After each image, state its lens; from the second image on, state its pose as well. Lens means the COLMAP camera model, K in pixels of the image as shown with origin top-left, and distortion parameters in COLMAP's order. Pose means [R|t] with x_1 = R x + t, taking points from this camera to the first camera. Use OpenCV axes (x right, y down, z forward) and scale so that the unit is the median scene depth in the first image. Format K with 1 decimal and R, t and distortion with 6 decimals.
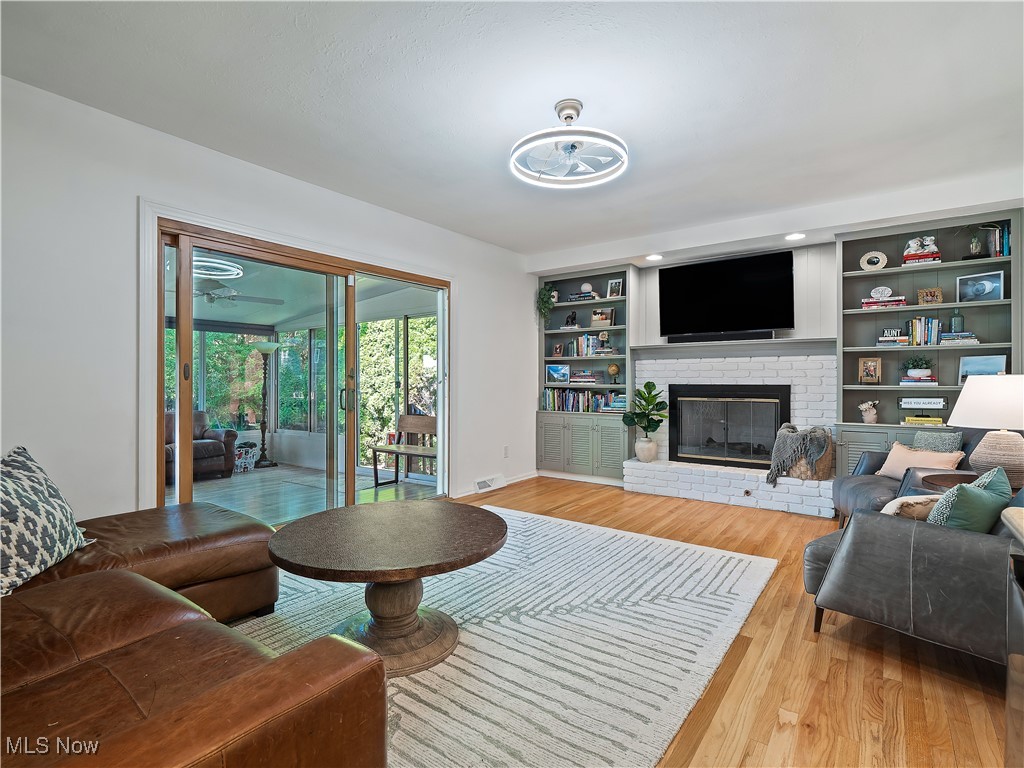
lens RADIAL K [[506.0, 0, 512.0], [0, 506.0, 384.0], [0, 0, 1]] dist [-0.001793, -0.001065]
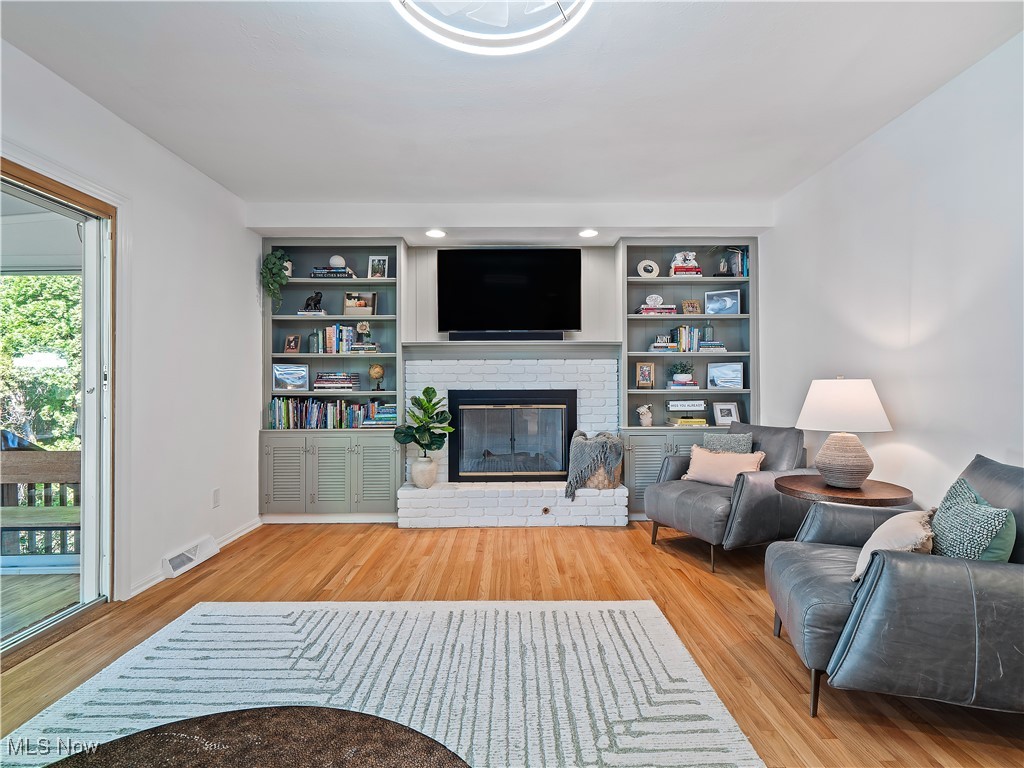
lens RADIAL K [[494.8, 0, 513.8], [0, 494.8, 380.9], [0, 0, 1]] dist [-0.000316, -0.000987]
pose [[0.802101, 0.000672, 0.597189, -0.104455], [0.008365, 0.999889, -0.012361, -0.004142], [-0.597130, 0.014911, 0.802006, 0.340297]]
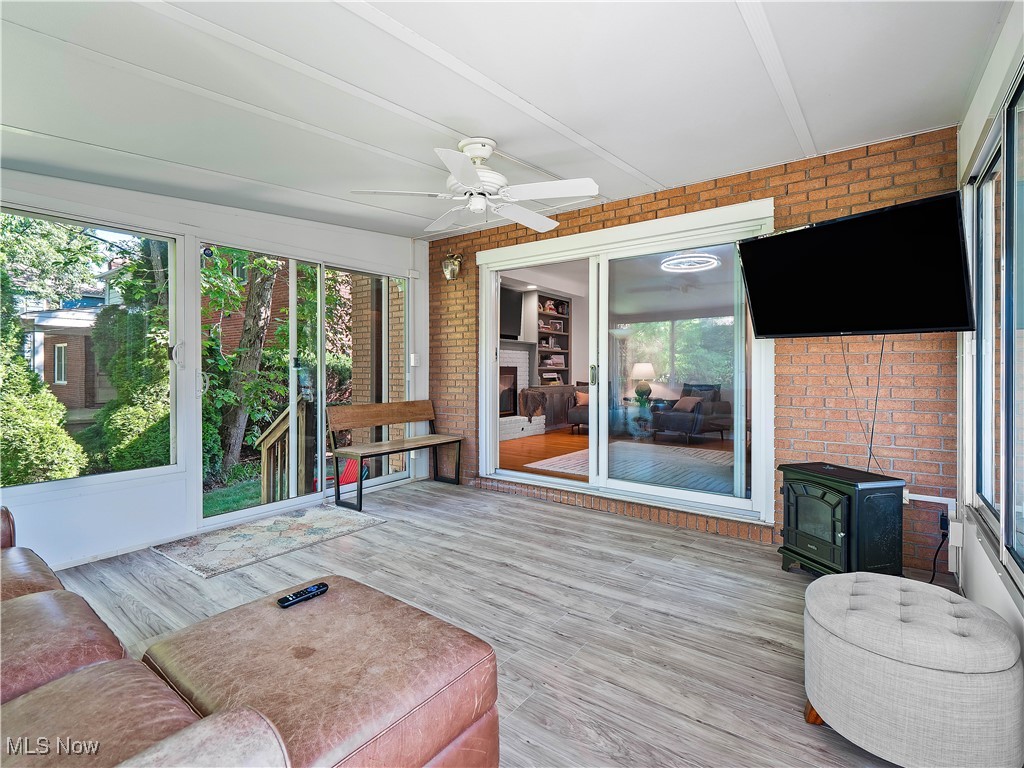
lens RADIAL K [[494.8, 0, 513.8], [0, 494.8, 380.9], [0, 0, 1]] dist [-0.000316, -0.000987]
pose [[0.003193, -0.016118, 0.999865, -1.245182], [0.005892, 0.999853, 0.016099, 0.024546], [-0.999978, 0.005839, 0.003288, 1.051369]]
